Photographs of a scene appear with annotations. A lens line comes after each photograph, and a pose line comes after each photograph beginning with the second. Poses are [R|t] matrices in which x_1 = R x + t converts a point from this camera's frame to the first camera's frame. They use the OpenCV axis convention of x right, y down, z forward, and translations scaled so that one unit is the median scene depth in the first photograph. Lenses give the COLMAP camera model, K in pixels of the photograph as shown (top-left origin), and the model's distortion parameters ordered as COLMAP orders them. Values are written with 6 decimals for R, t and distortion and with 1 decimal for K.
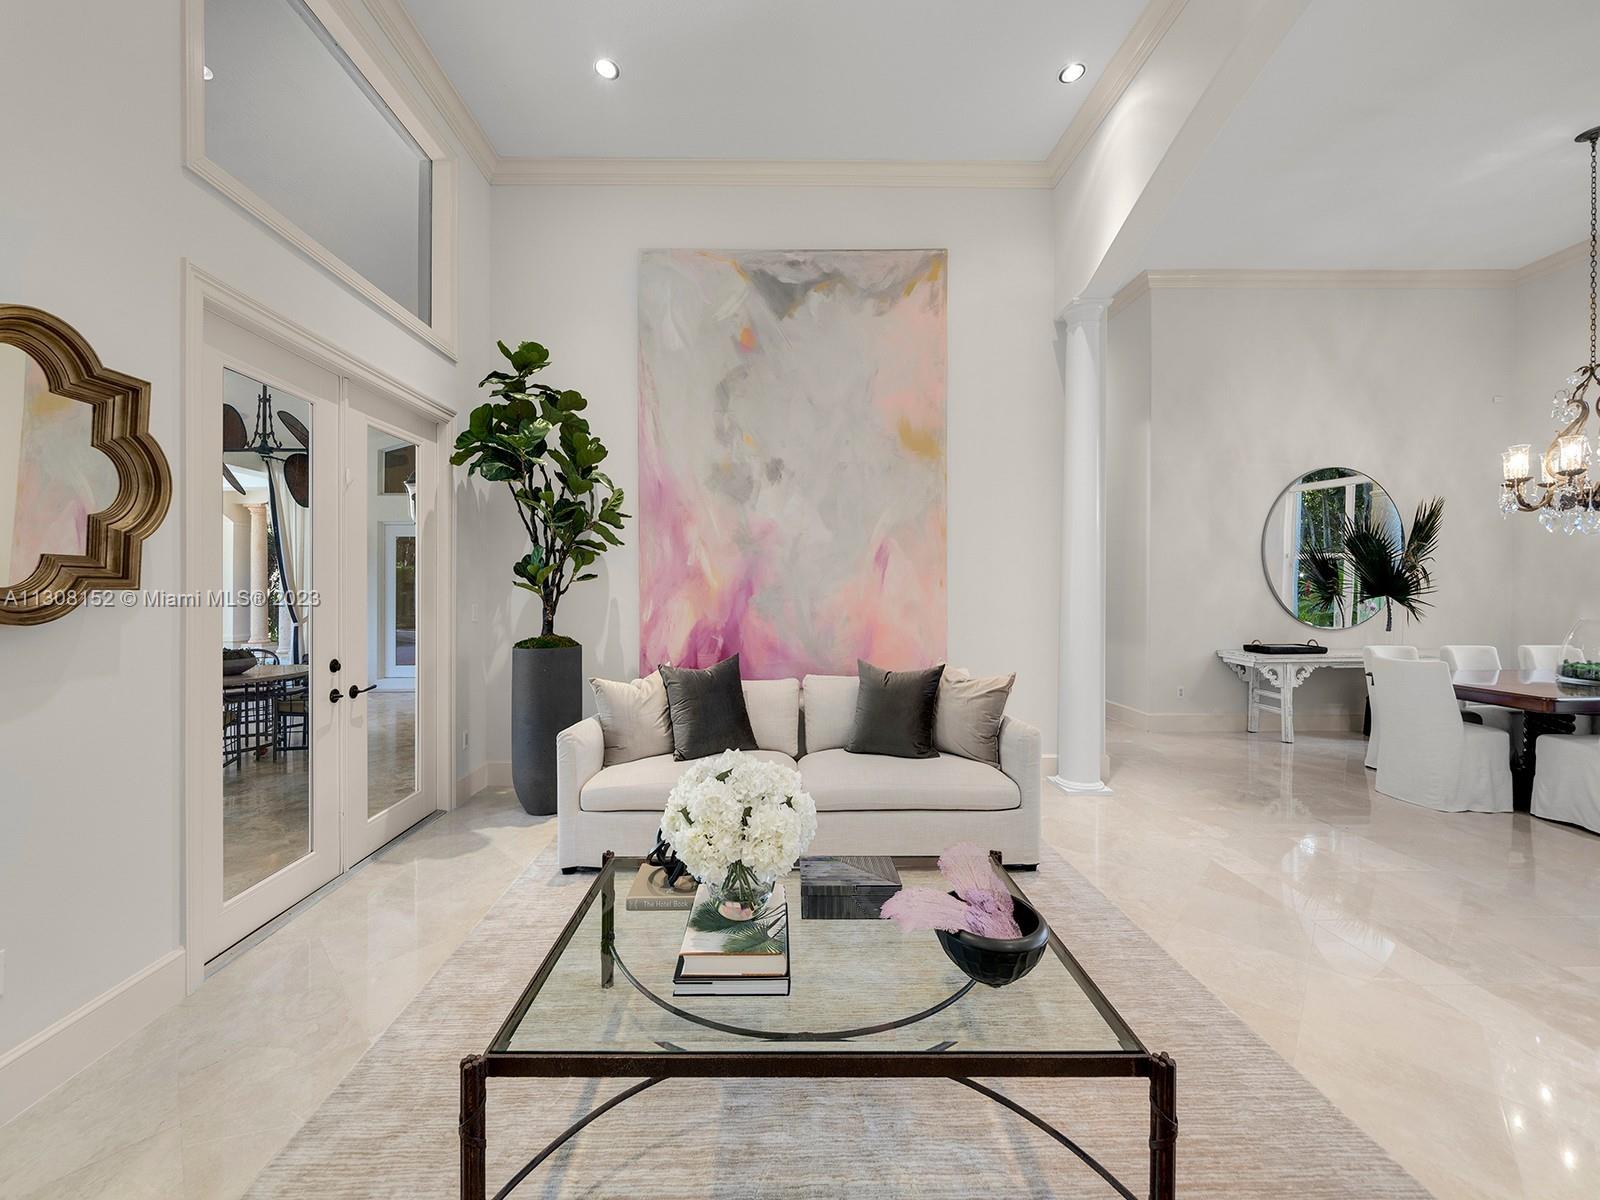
lens RADIAL K [[563.6, 0, 806.8], [0, 563.6, 595.6], [0, 0, 1]] dist [-0.000733, 0.000125]
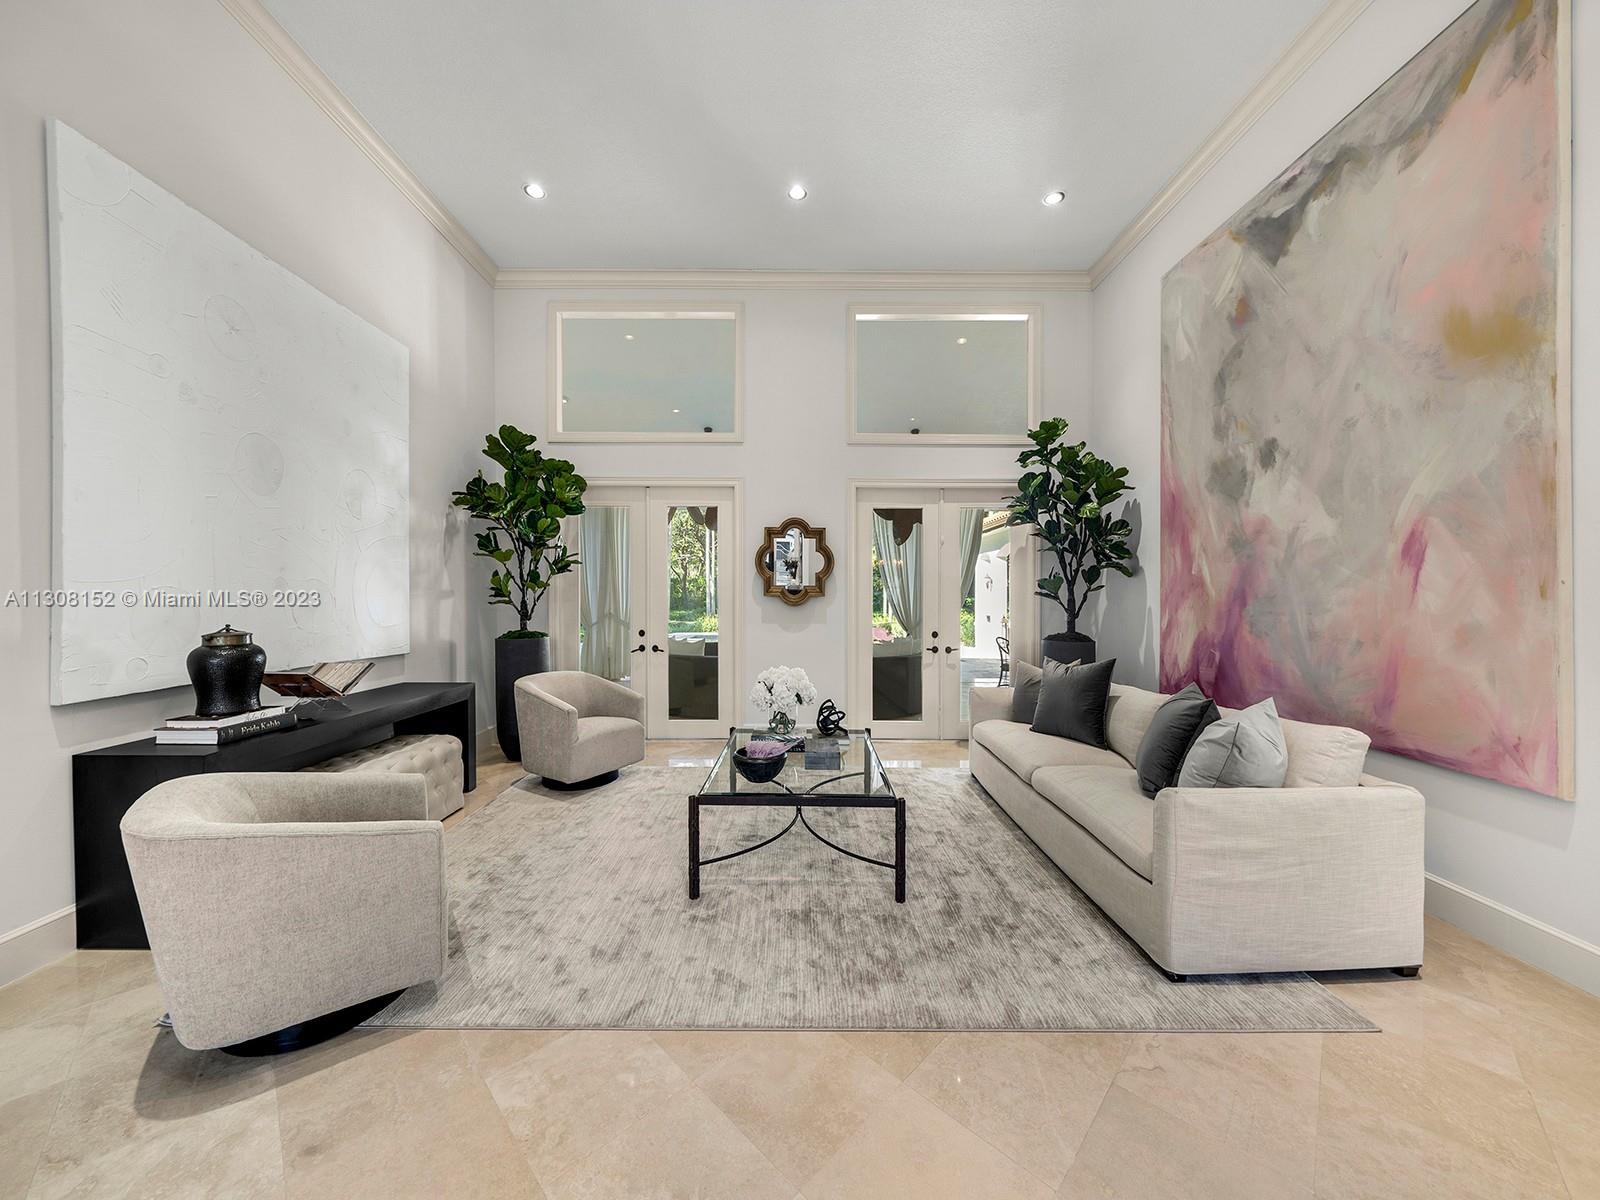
lens RADIAL K [[563.6, 0, 806.8], [0, 563.6, 595.6], [0, 0, 1]] dist [-0.000733, 0.000125]
pose [[-0.000538, 0.003675, -0.999993, 0.761590], [-0.002212, 0.999991, 0.003676, -0.018726], [0.999997, 0.002214, -0.000530, 0.332203]]
